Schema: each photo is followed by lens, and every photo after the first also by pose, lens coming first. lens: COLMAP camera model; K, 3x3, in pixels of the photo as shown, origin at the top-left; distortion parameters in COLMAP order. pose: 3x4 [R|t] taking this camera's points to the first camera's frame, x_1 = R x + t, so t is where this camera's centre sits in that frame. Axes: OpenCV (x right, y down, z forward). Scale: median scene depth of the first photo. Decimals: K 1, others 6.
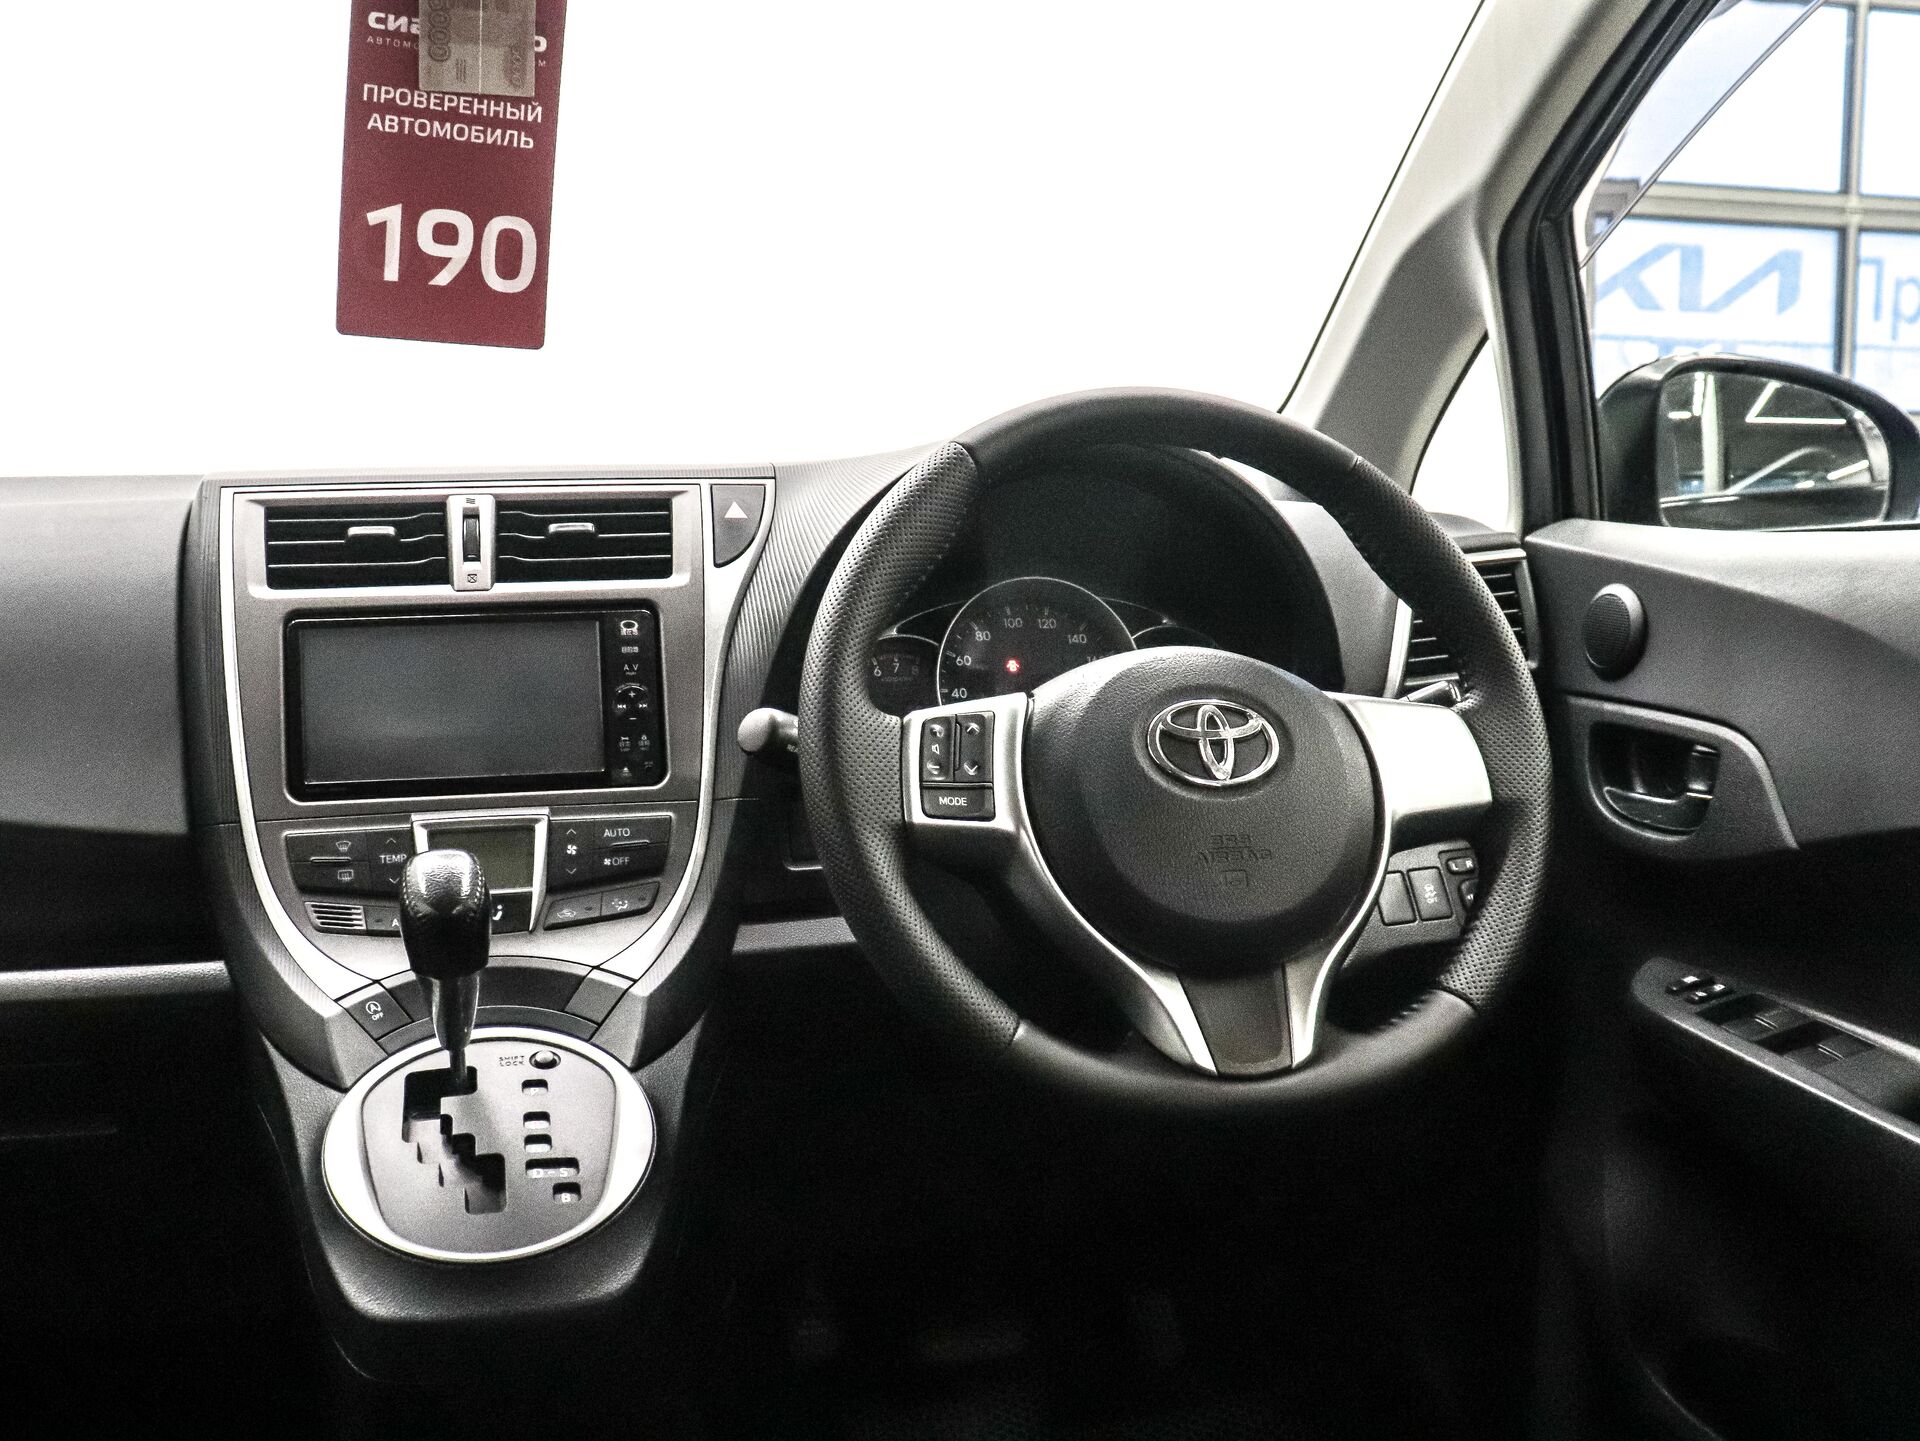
lens RADIAL K [[1763.7, 0, 956.9], [0, 1763.7, 724.9], [0, 0, 1]] dist [-0.130223, 0.000000]
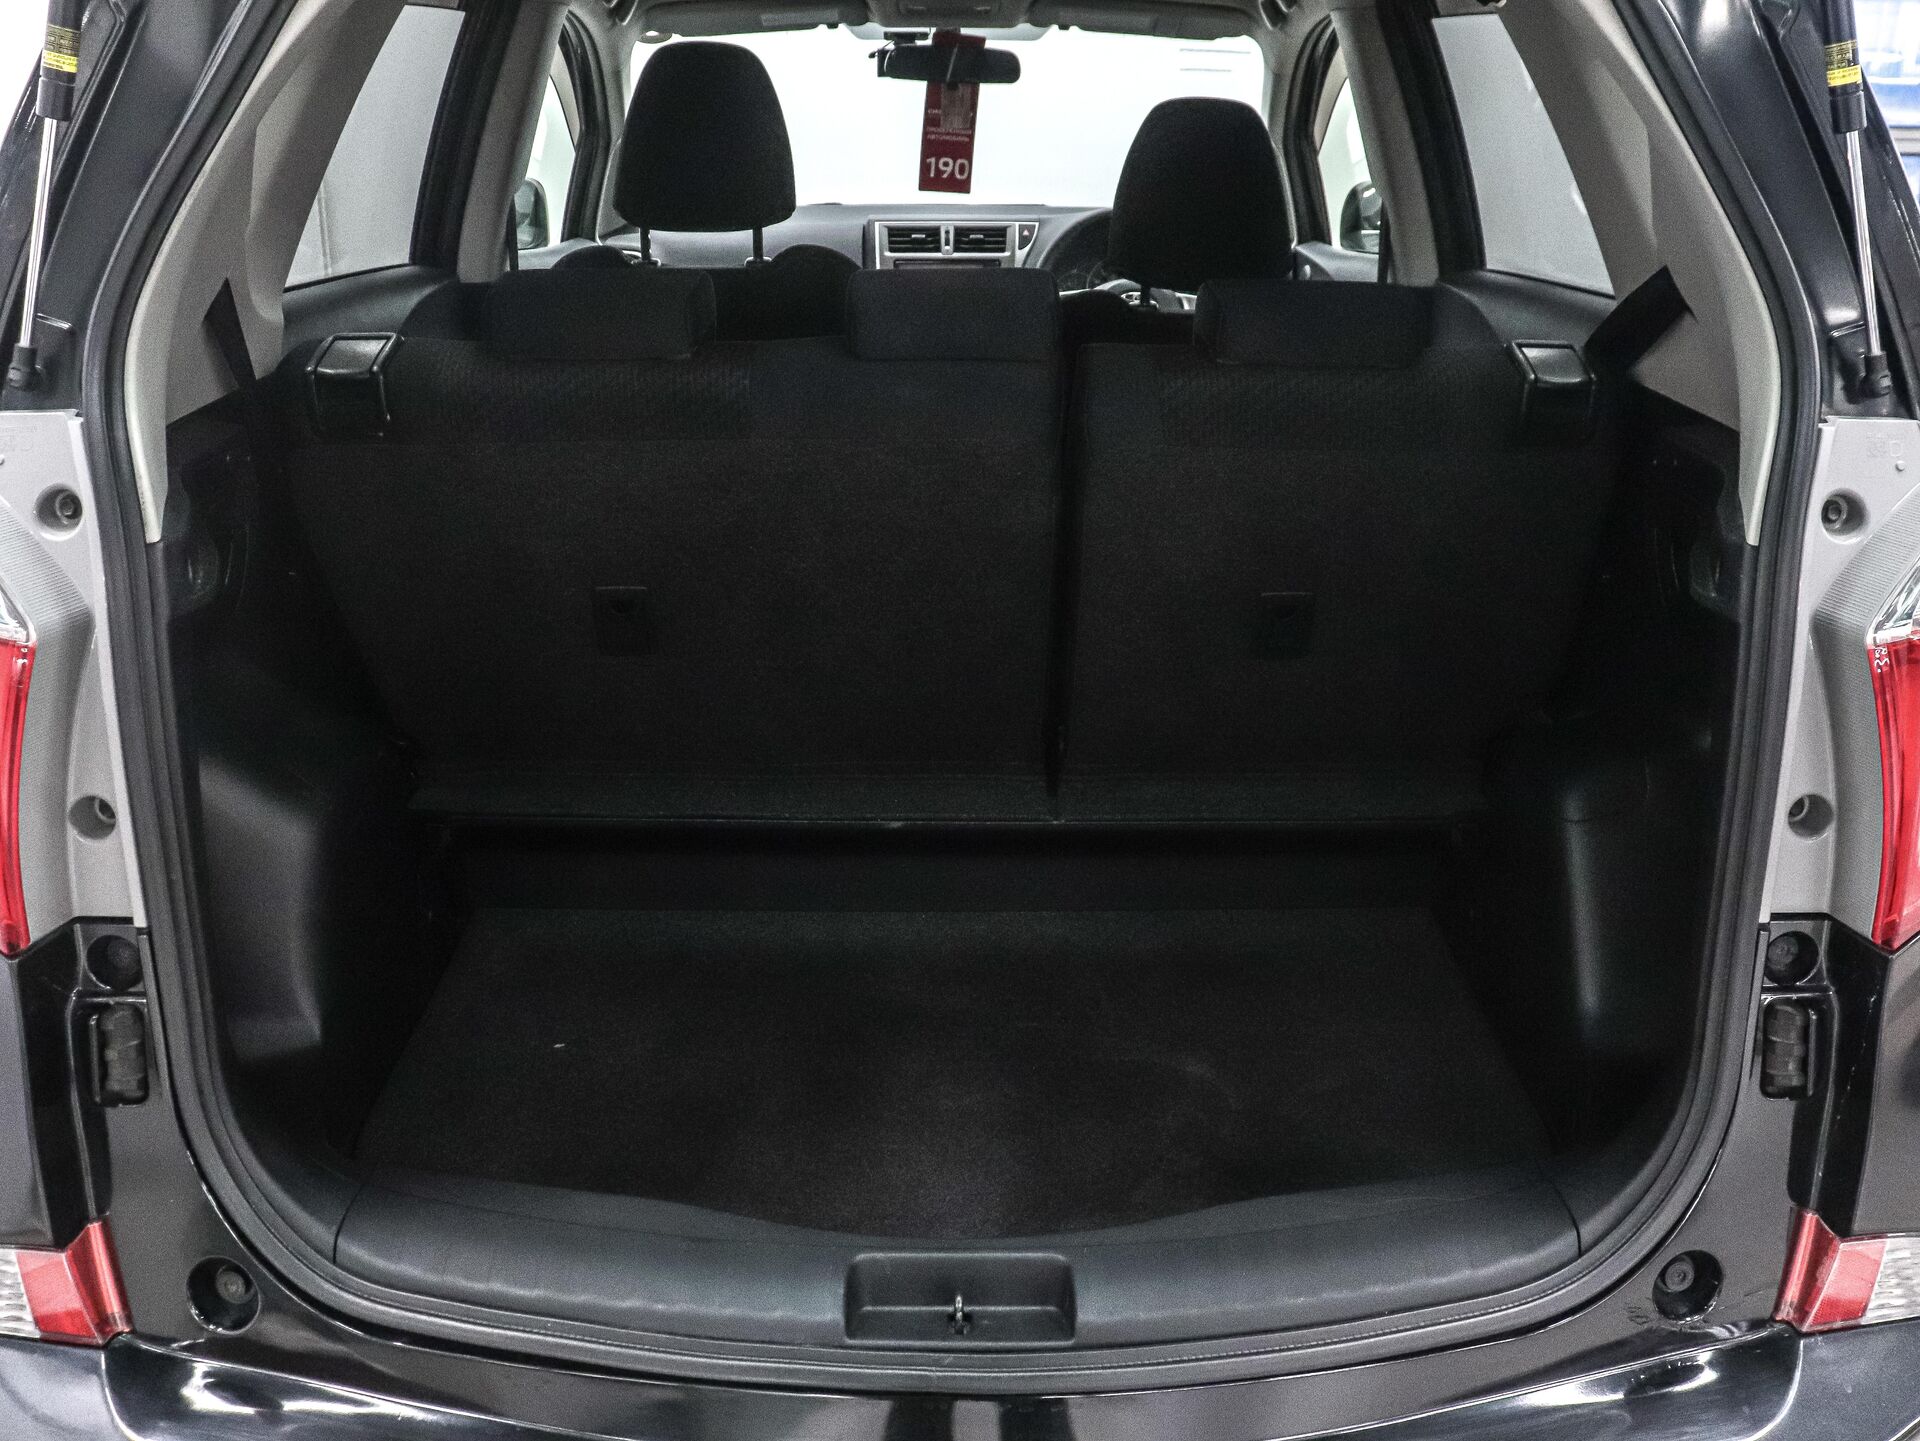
lens RADIAL K [[1763.7, 0, 963.1], [0, 1763.7, 723.1], [0, 0, 1]] dist [-0.130223, 0.000000]
pose [[0.973008, 0.087394, -0.213582, 0.595395], [-0.041672, 0.976842, 0.209864, 0.105592], [0.226977, -0.195300, 0.954117, -2.574110]]
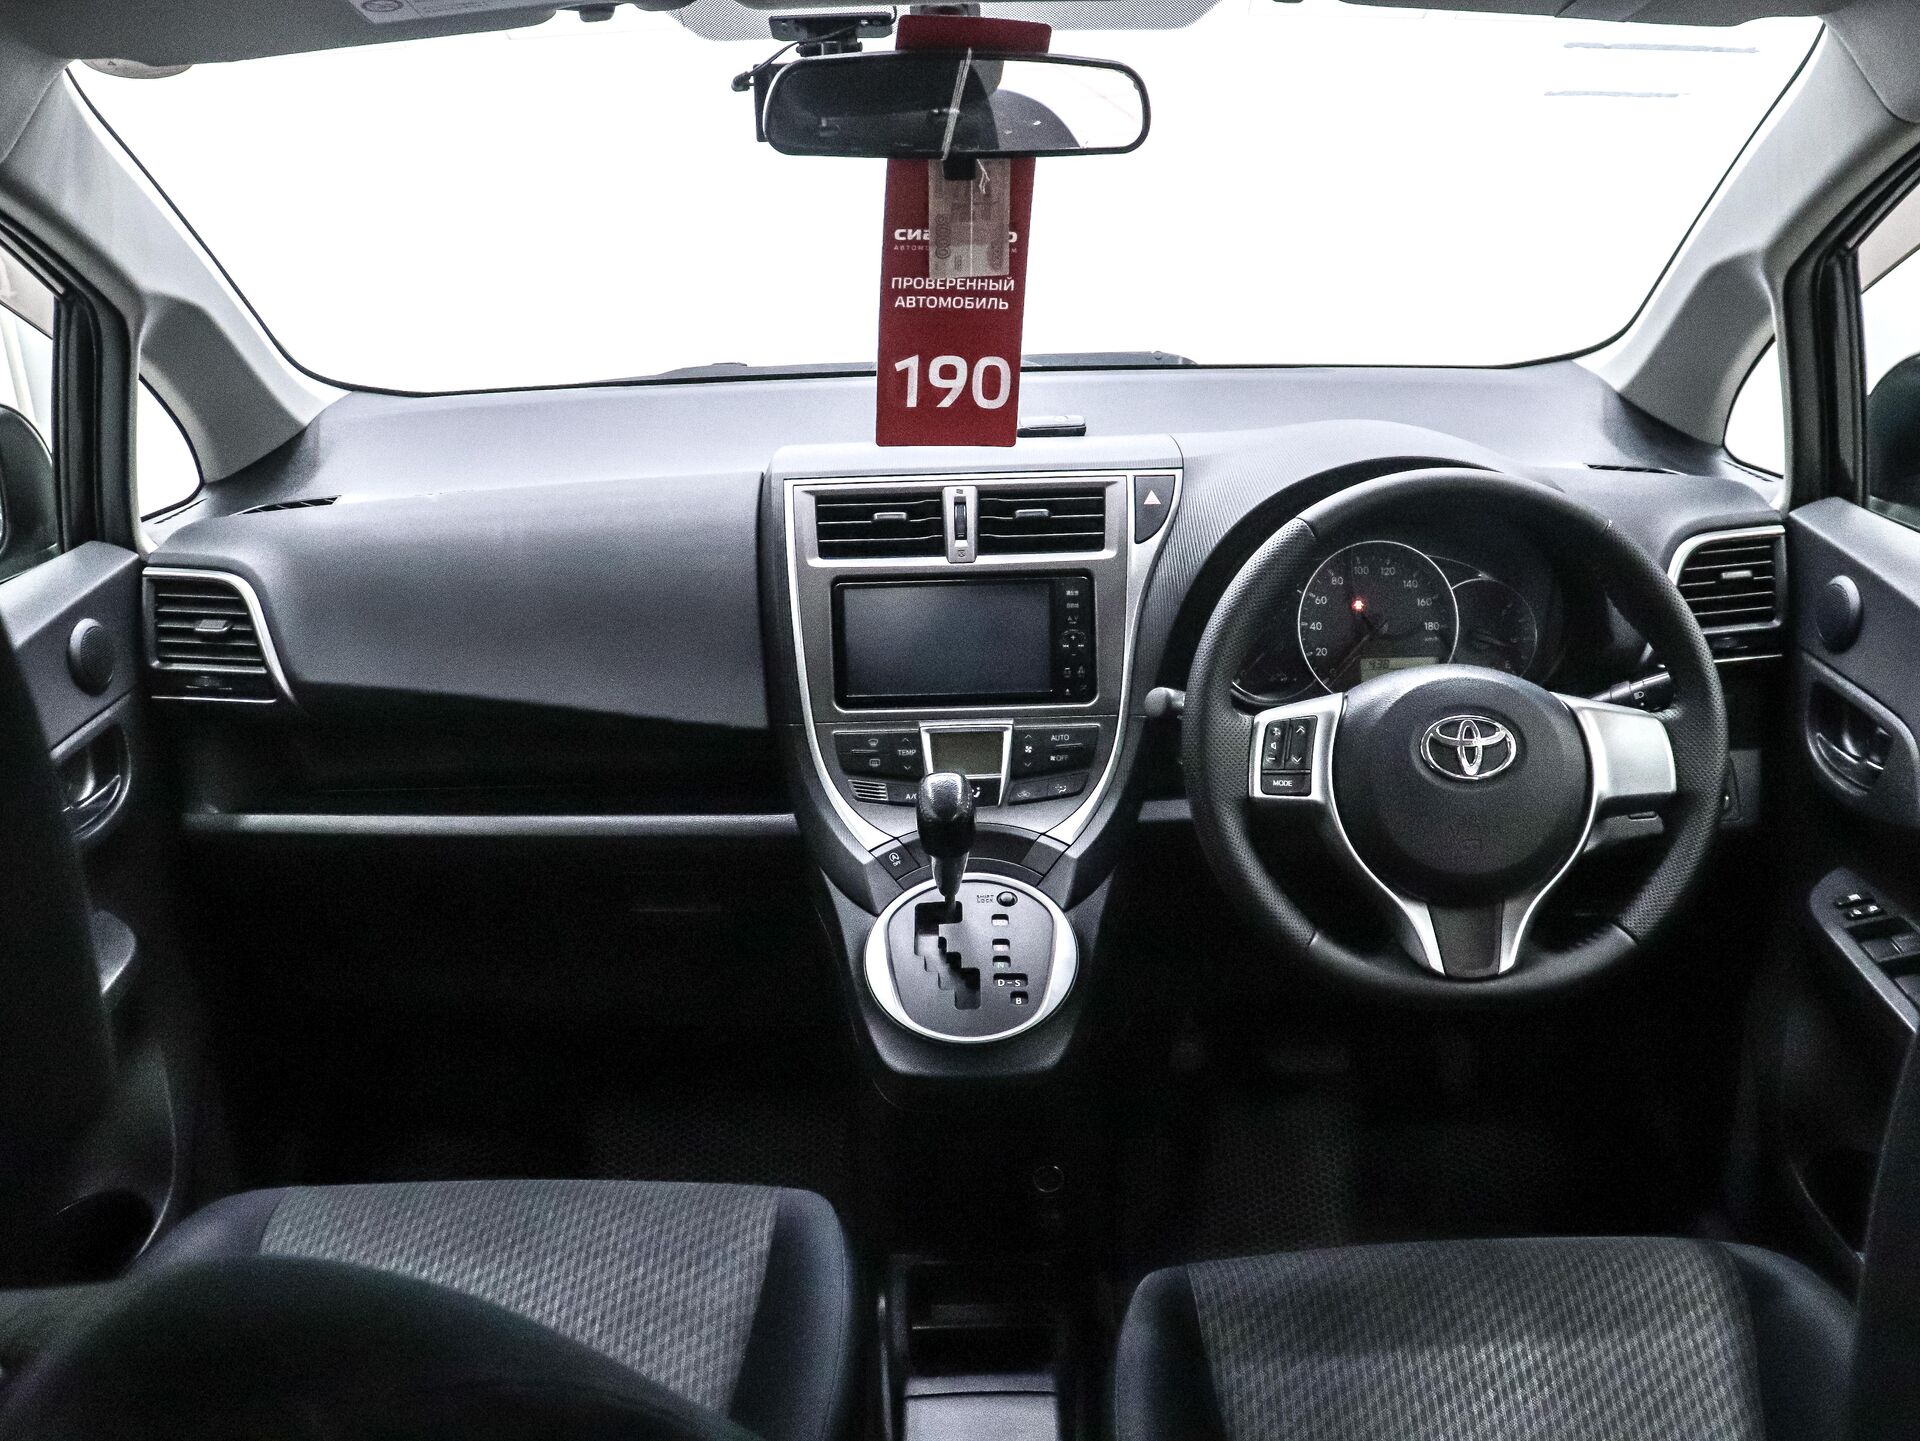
lens RADIAL K [[1763.7, 0, 957.1], [0, 1763.7, 712.5], [0, 0, 1]] dist [-0.130223, 0.000000]
pose [[0.968575, 0.065063, -0.240062, 0.070819], [-0.010504, 0.975018, 0.221876, -0.286483], [0.248501, -0.212382, 0.945061, -0.386066]]
